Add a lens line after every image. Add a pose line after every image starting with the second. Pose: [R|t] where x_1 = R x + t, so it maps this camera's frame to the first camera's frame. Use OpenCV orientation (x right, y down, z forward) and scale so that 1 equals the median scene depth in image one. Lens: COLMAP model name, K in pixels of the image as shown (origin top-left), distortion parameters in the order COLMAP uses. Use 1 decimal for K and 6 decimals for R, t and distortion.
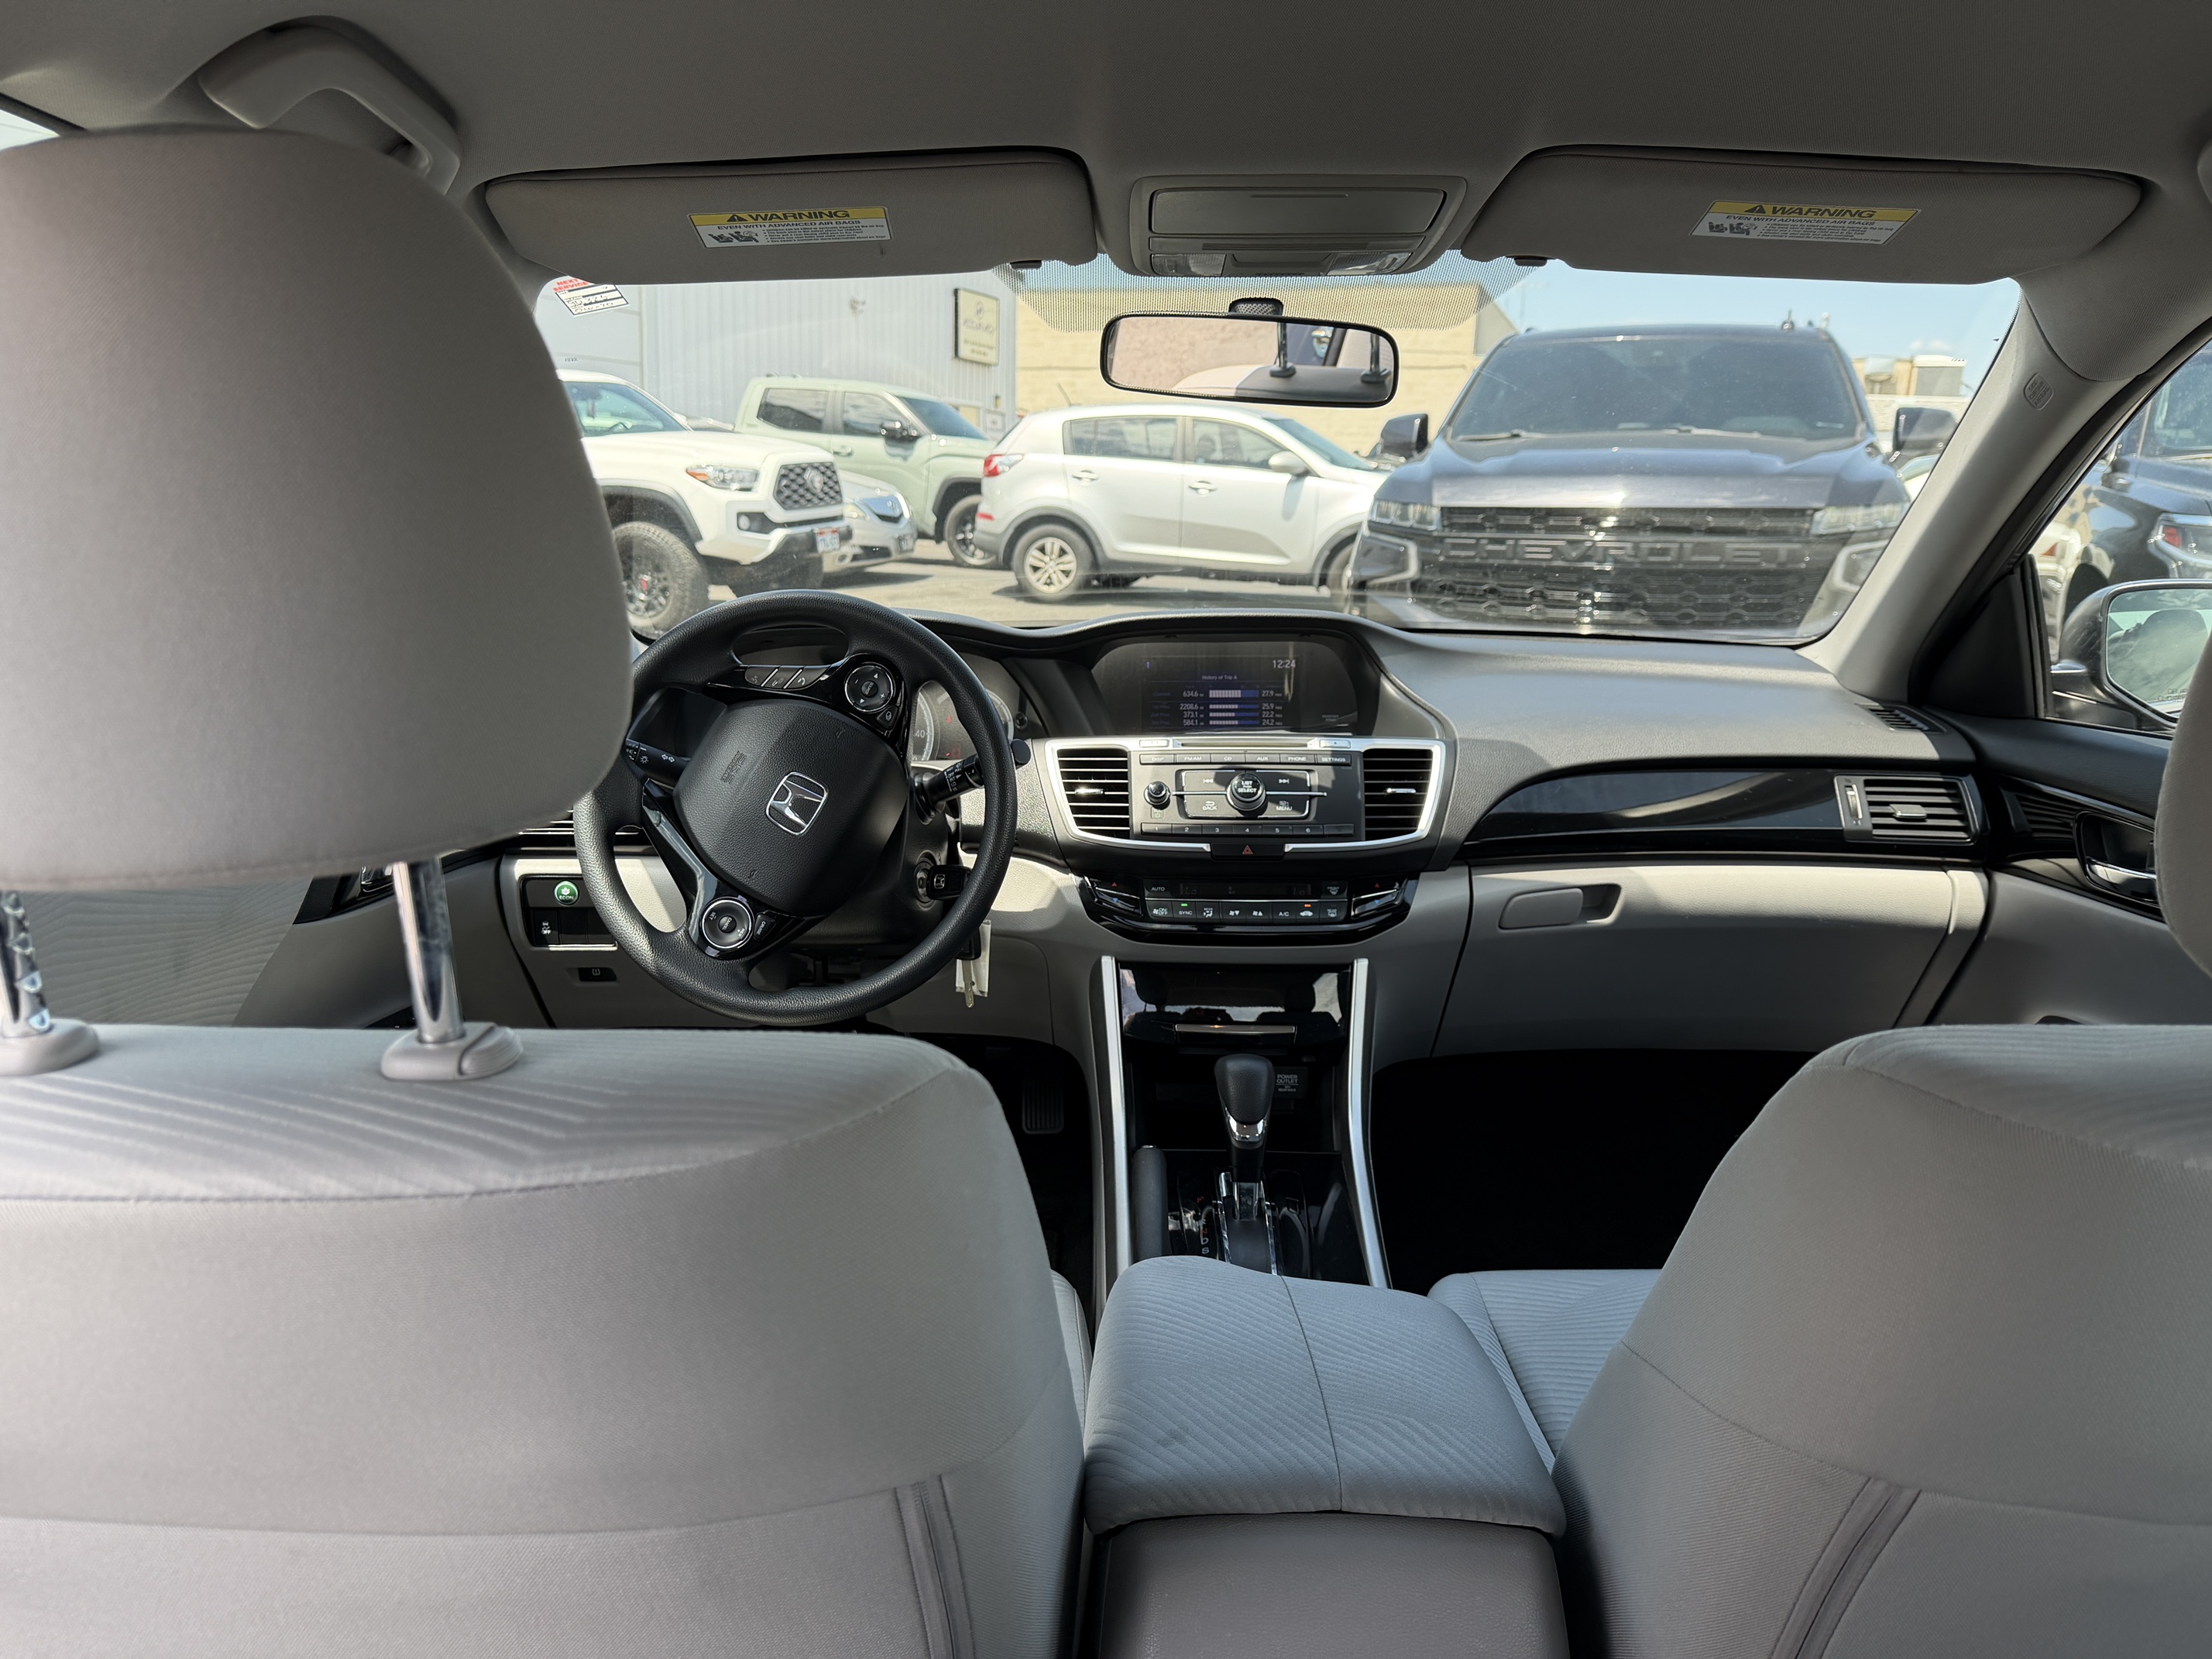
lens RADIAL K [[1533.0, 0, 1106.8], [0, 1533.0, 829.4], [0, 0, 1]] dist [0.042336, 0.001959]
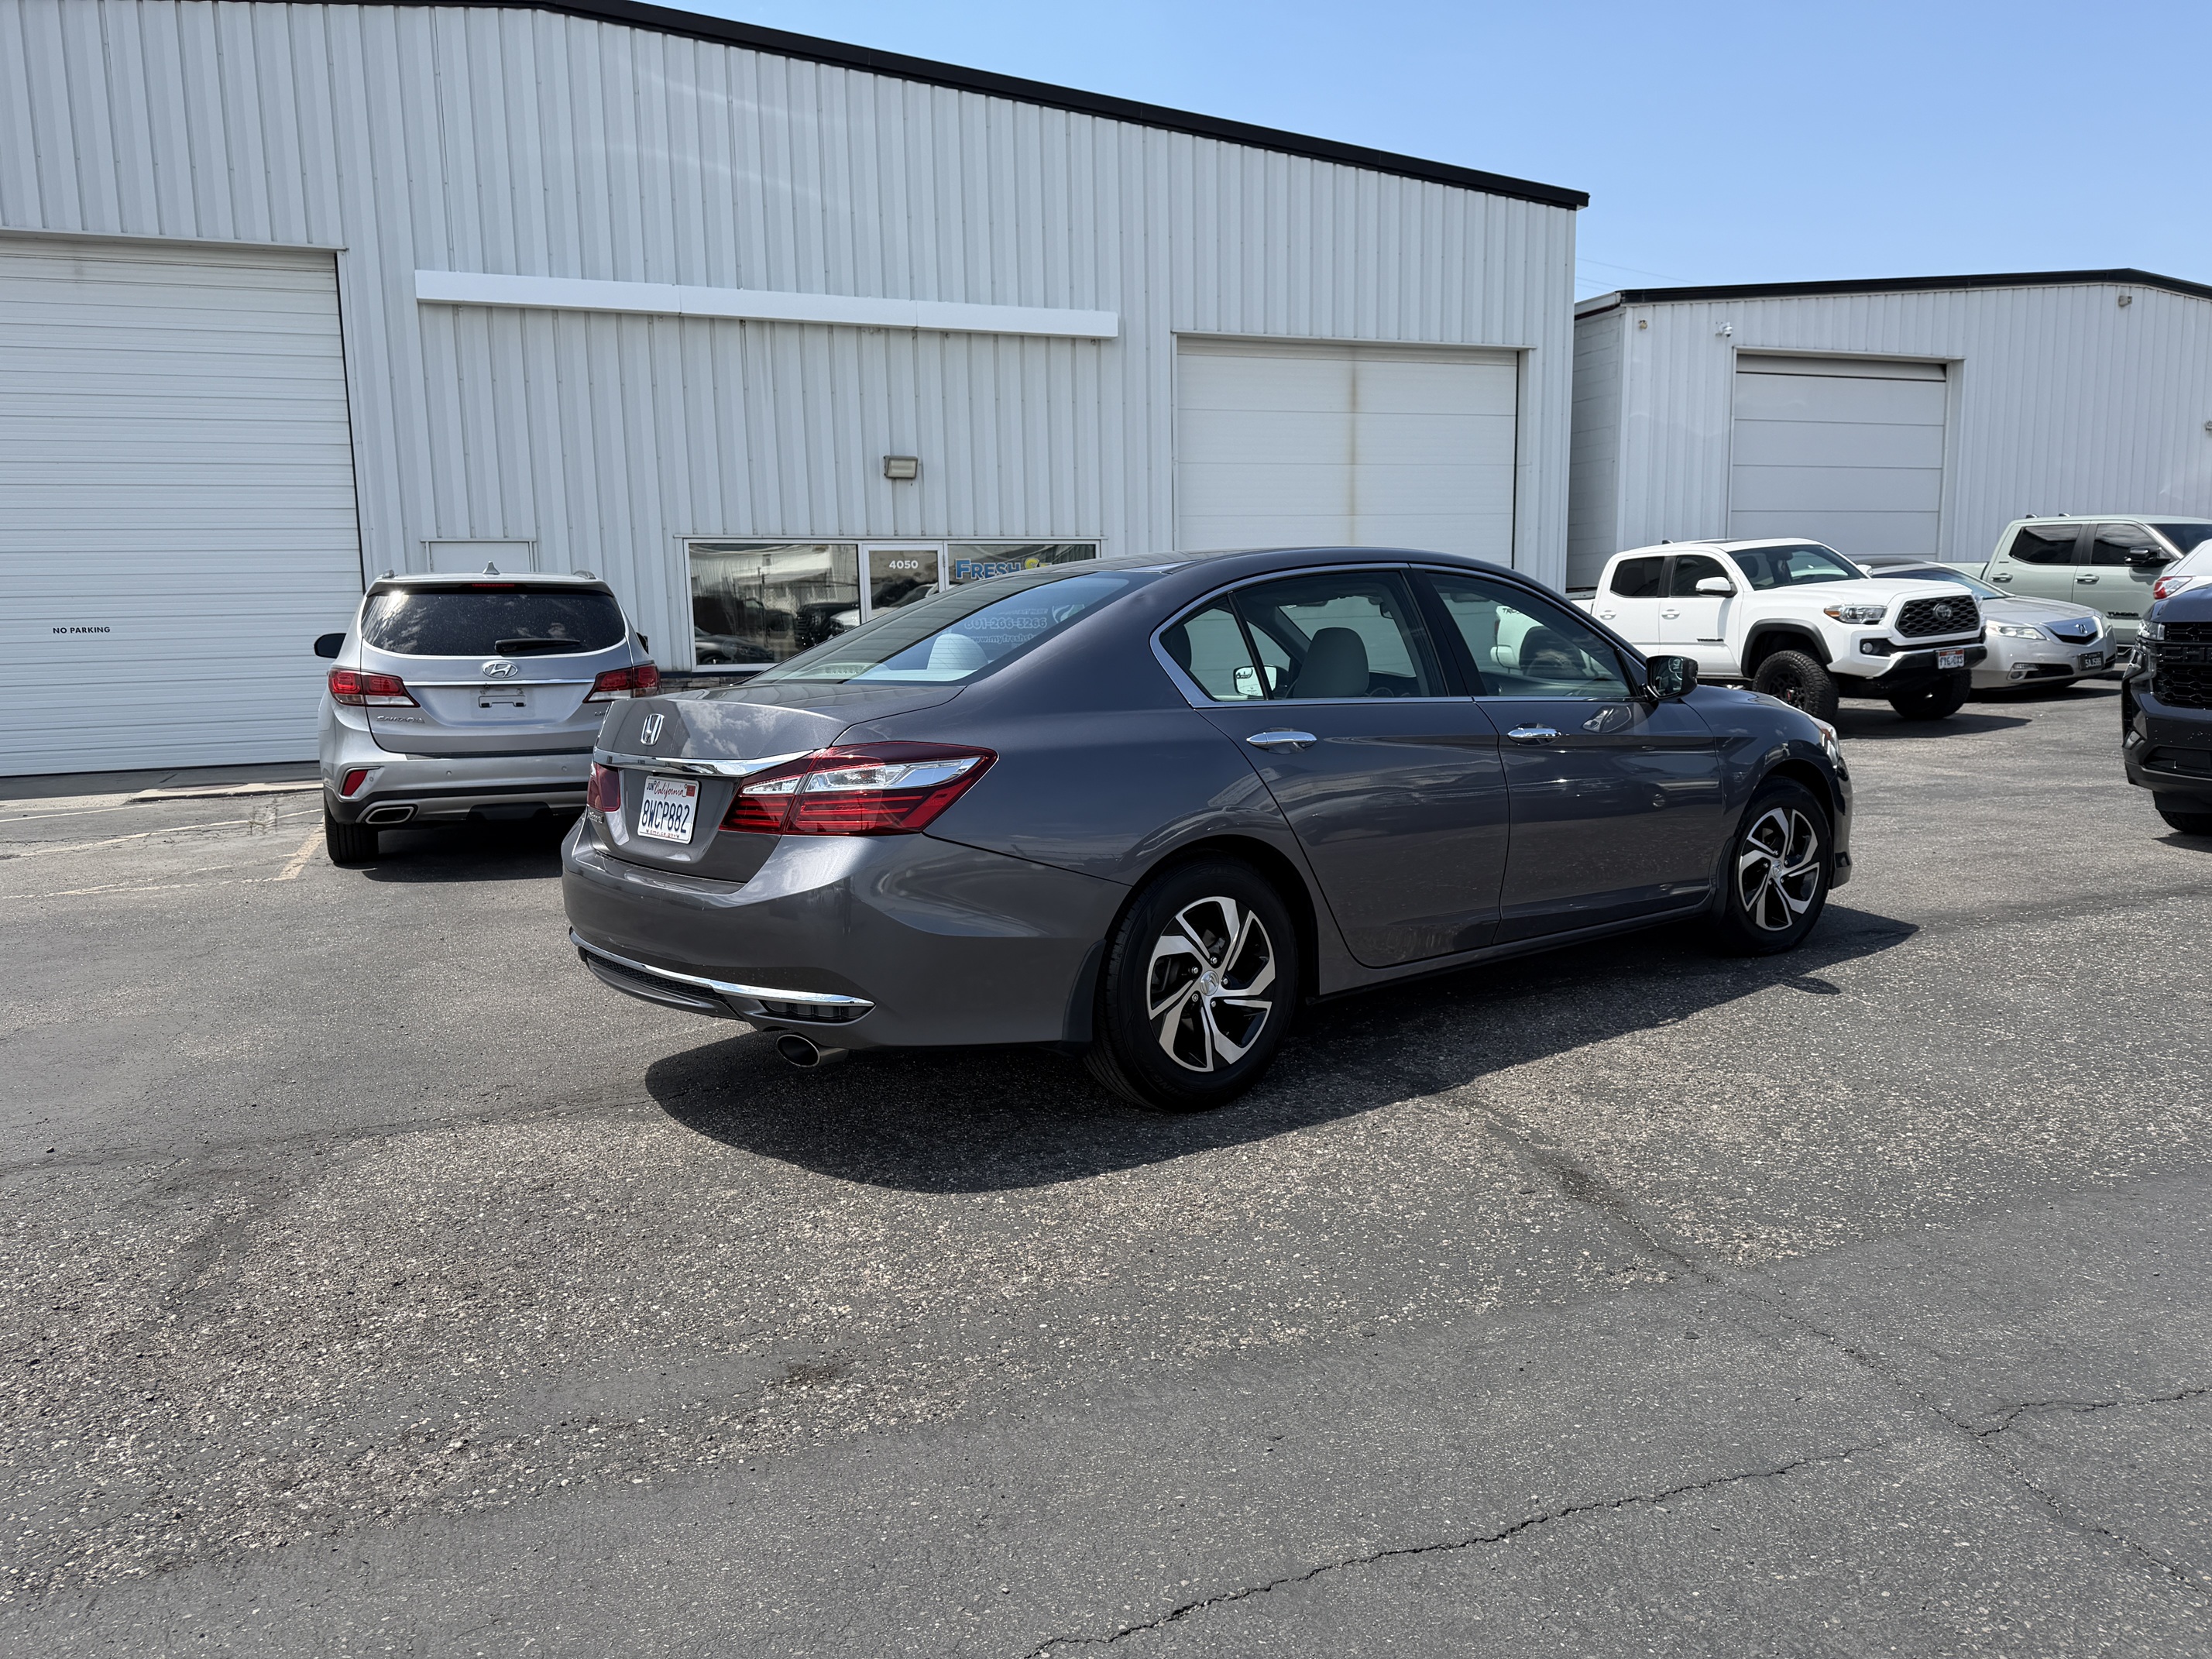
lens RADIAL K [[1533.0, 0, 1106.1], [0, 1533.0, 836.5], [0, 0, 1]] dist [0.042336, 0.001959]
pose [[0.619193, 0.072765, -0.781860, 0.393892], [-0.135293, 0.990693, -0.014945, 0.062899], [0.773496, 0.115034, 0.623274, -0.284107]]
